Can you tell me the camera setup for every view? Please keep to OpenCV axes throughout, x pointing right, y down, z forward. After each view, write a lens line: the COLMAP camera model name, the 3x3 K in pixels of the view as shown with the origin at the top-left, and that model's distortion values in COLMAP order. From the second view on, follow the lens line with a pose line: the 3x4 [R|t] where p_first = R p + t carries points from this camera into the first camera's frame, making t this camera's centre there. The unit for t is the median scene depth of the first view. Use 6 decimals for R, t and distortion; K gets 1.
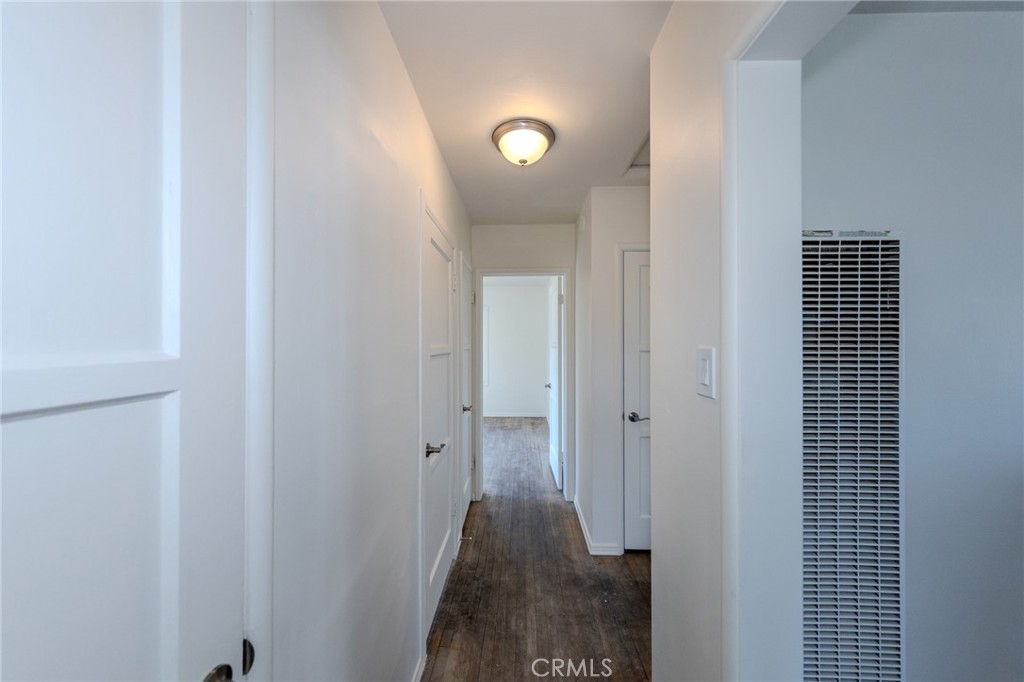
lens RADIAL K [[351.2, 0, 514.7], [0, 351.2, 341.4], [0, 0, 1]] dist [0.001031, 0.000067]
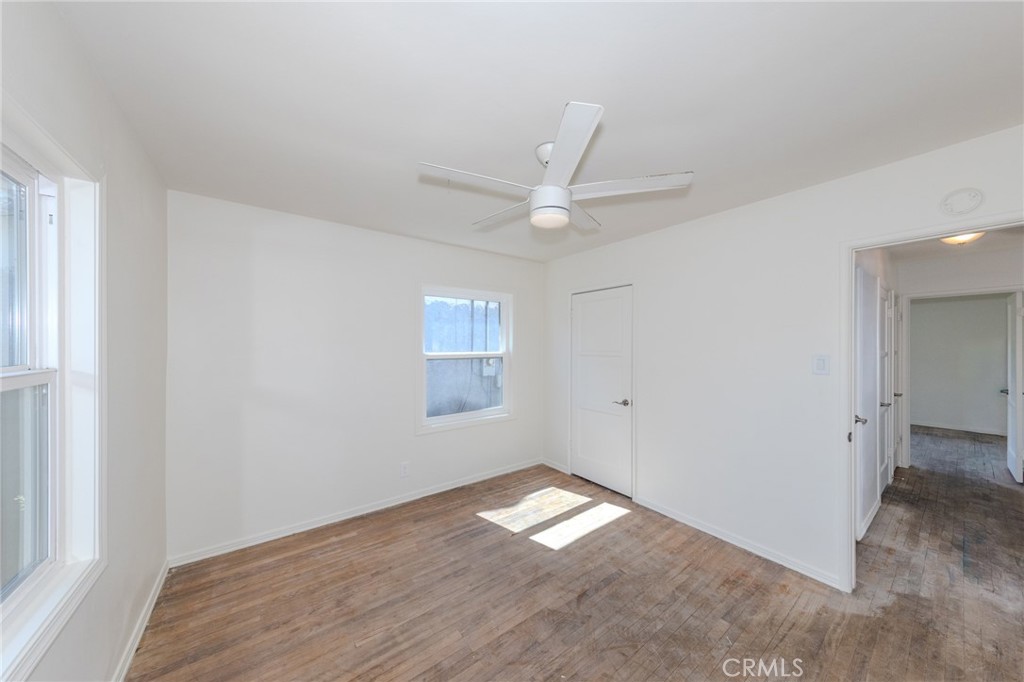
lens RADIAL K [[323.3, 0, 508.3], [0, 323.3, 342.9], [0, 0, 1]] dist [-0.002480, -0.000092]
pose [[0.592140, 0.001814, -0.805833, -0.012895], [0.001459, 0.999993, 0.003323, -0.026935], [0.805834, -0.003143, 0.592133, -0.976629]]
